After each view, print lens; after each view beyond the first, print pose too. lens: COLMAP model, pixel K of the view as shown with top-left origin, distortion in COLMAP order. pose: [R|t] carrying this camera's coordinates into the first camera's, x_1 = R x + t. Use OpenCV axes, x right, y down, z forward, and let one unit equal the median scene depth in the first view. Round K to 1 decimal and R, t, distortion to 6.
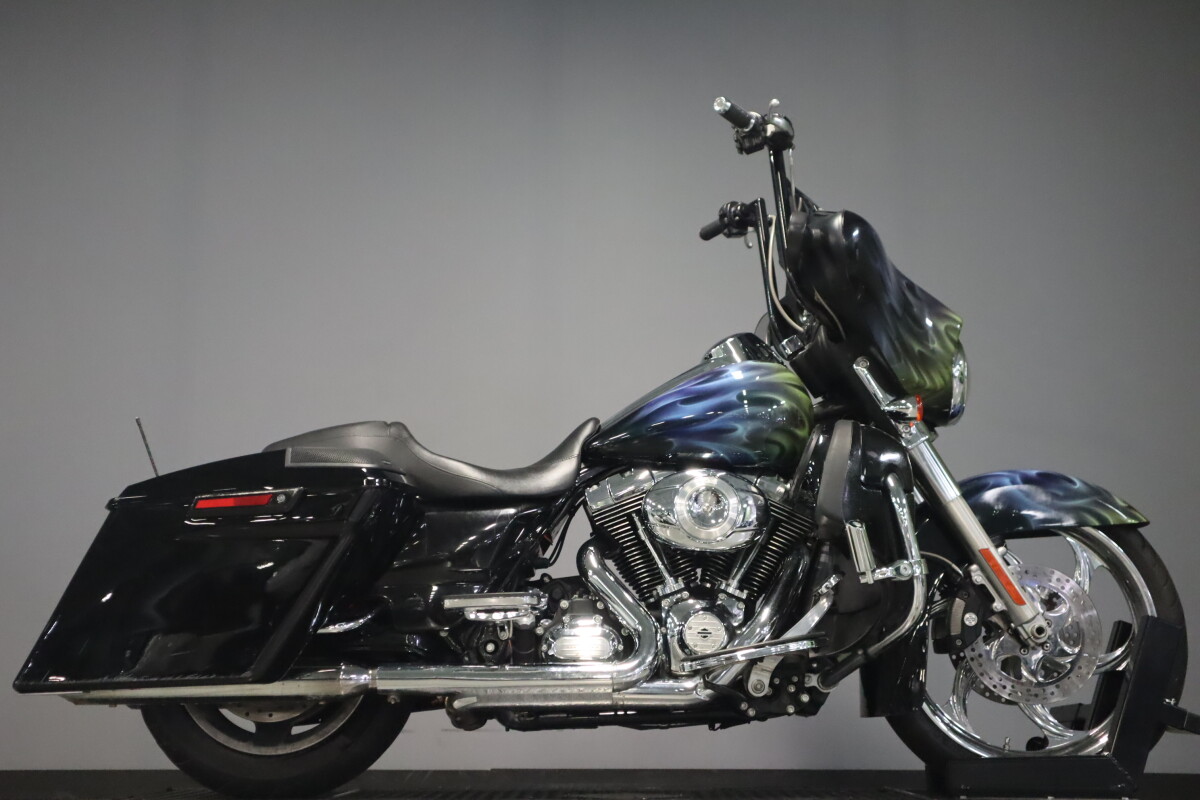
lens RADIAL K [[1549.3, 0, 592.6], [0, 1549.3, 392.5], [0, 0, 1]] dist [0.032043, 0.000000]
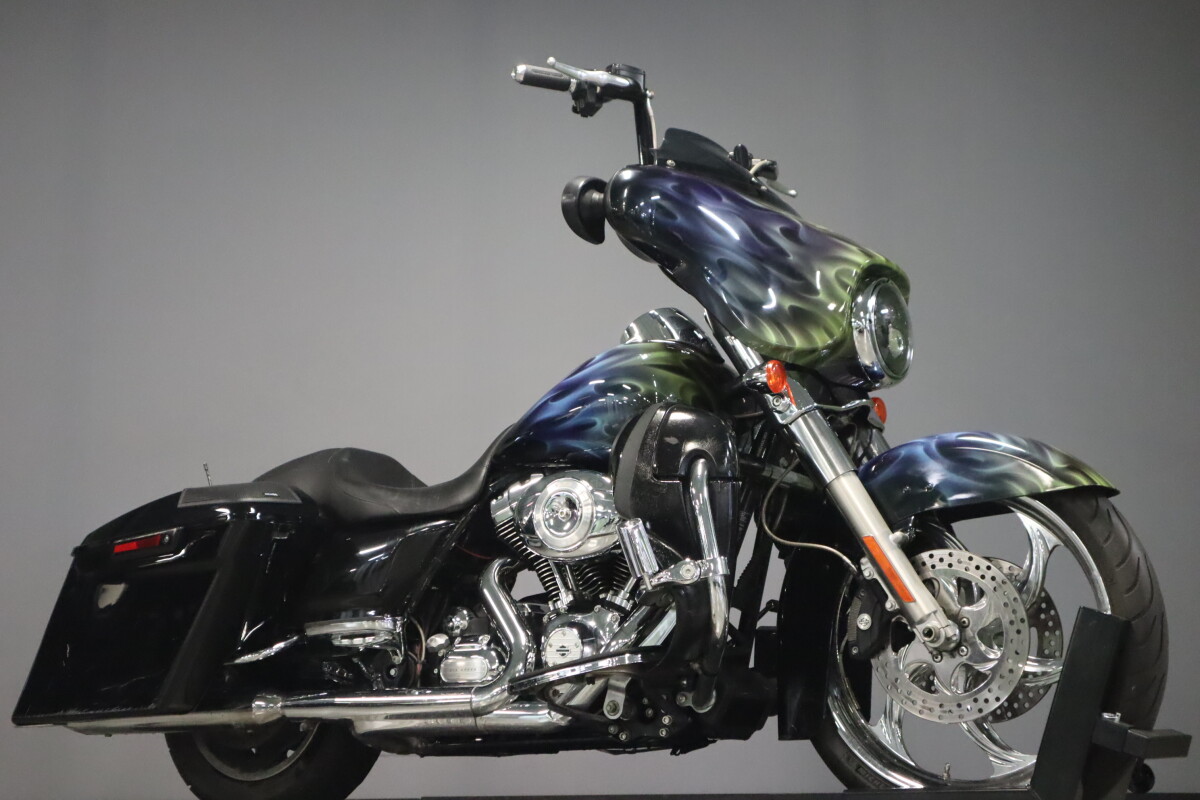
lens RADIAL K [[1762.4, 0, 595.3], [0, 1762.4, 352.7], [0, 0, 1]] dist [0.030365, 0.000000]
pose [[0.841232, -0.121406, -0.526867, 0.637886], [0.122400, 0.991927, -0.033136, 0.017011], [0.526637, -0.036613, 0.849302, 0.128546]]
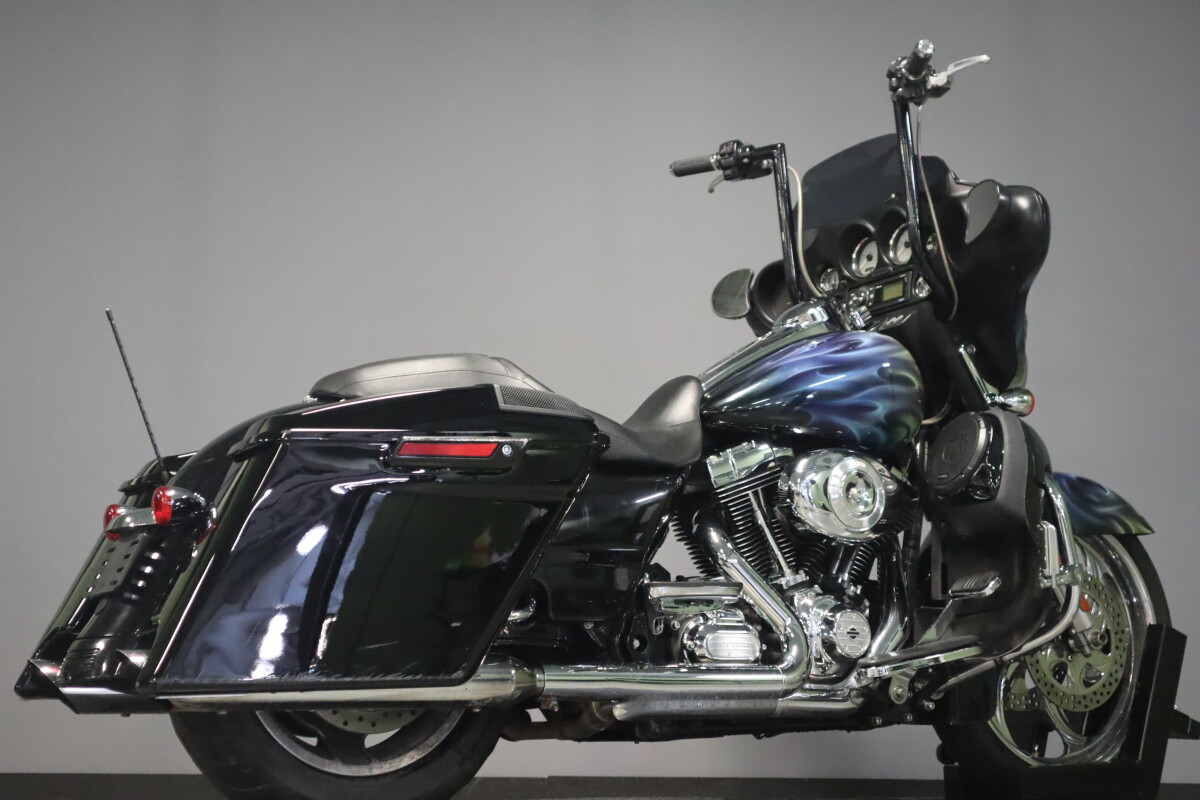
lens RADIAL K [[1762.2, 0, 598.5], [0, 1762.2, 395.3], [0, 0, 1]] dist [0.039809, 0.000000]
pose [[0.854812, 0.092585, 0.510611, -0.567453], [-0.110054, 0.993918, 0.004022, 0.030033], [-0.507133, -0.059632, 0.859802, 0.201589]]
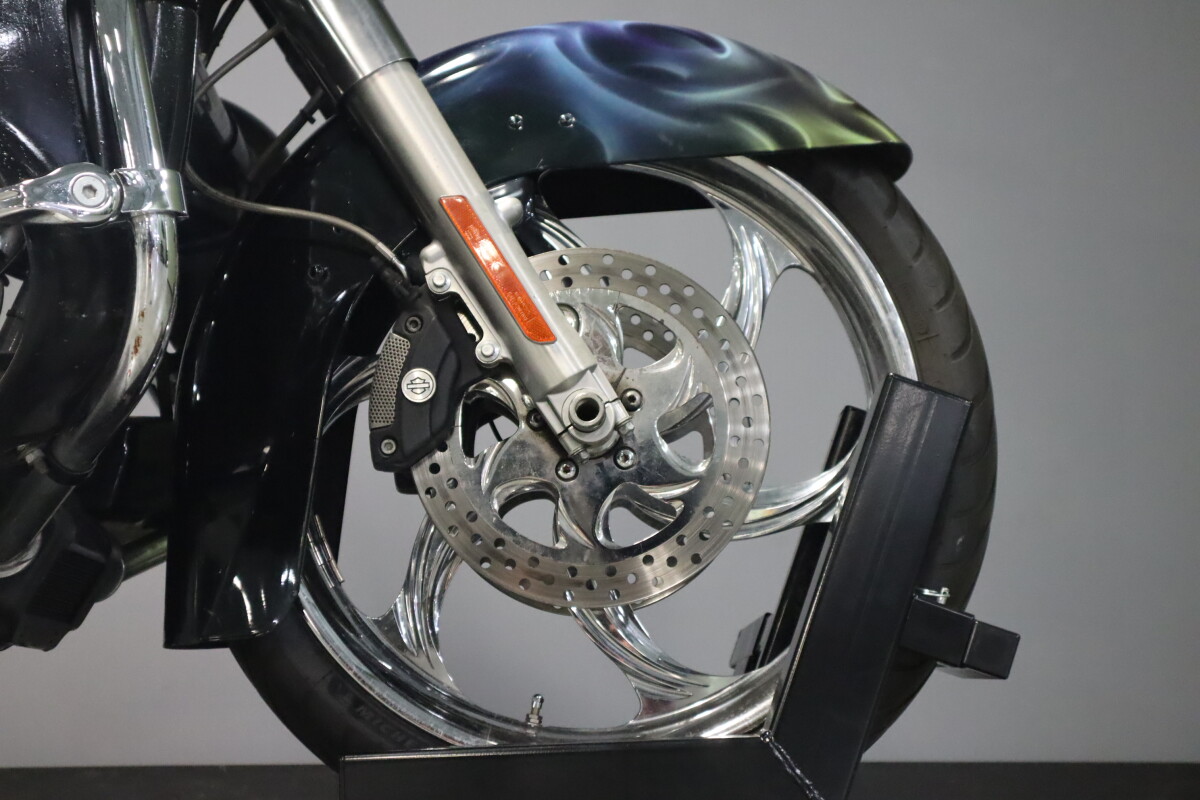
lens RADIAL K [[1777.6, 0, 604.2], [0, 1777.6, 393.2], [0, 0, 1]] dist [0.029678, 0.000000]
pose [[0.999298, -0.003516, 0.037296, 0.272582], [0.001873, 0.999030, 0.044001, 0.129219], [-0.037414, -0.043900, 0.998335, 0.569073]]
